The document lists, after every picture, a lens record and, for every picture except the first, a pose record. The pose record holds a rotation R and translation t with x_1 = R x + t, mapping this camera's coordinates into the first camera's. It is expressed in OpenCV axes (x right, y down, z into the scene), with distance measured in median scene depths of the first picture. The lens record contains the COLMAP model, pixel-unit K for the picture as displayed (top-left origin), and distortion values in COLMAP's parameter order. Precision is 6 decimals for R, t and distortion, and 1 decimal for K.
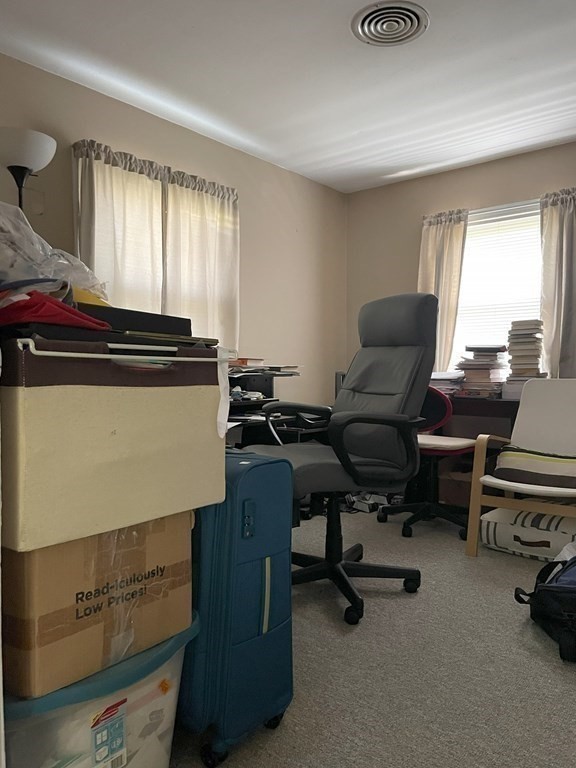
lens RADIAL K [[544.2, 0, 288.0], [0, 544.2, 384.0], [0, 0, 1]] dist [0.003394, 0.000854]
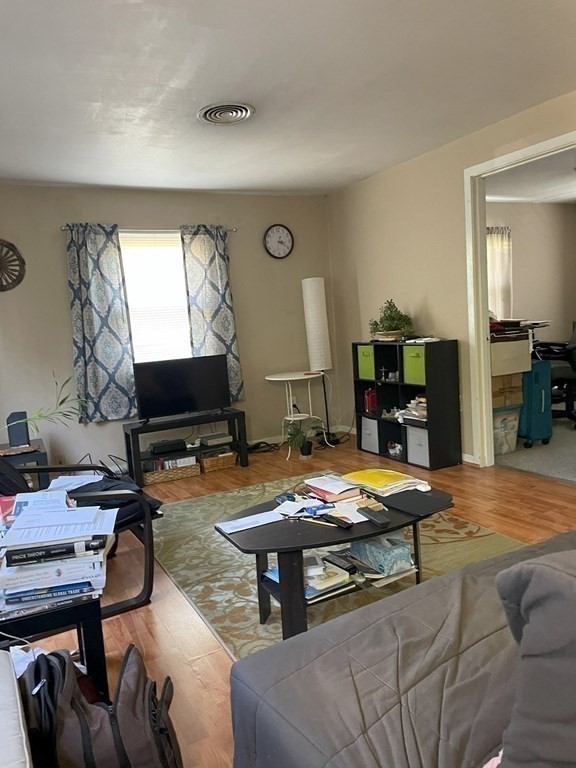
lens RADIAL K [[544.2, 0, 288.0], [0, 544.2, 384.0], [0, 0, 1]] dist [0.003394, 0.000854]
pose [[0.914150, -0.019489, -0.404908, -0.057238], [0.063712, 0.993337, 0.096030, -0.068488], [0.400339, -0.113583, 0.909301, -1.328391]]
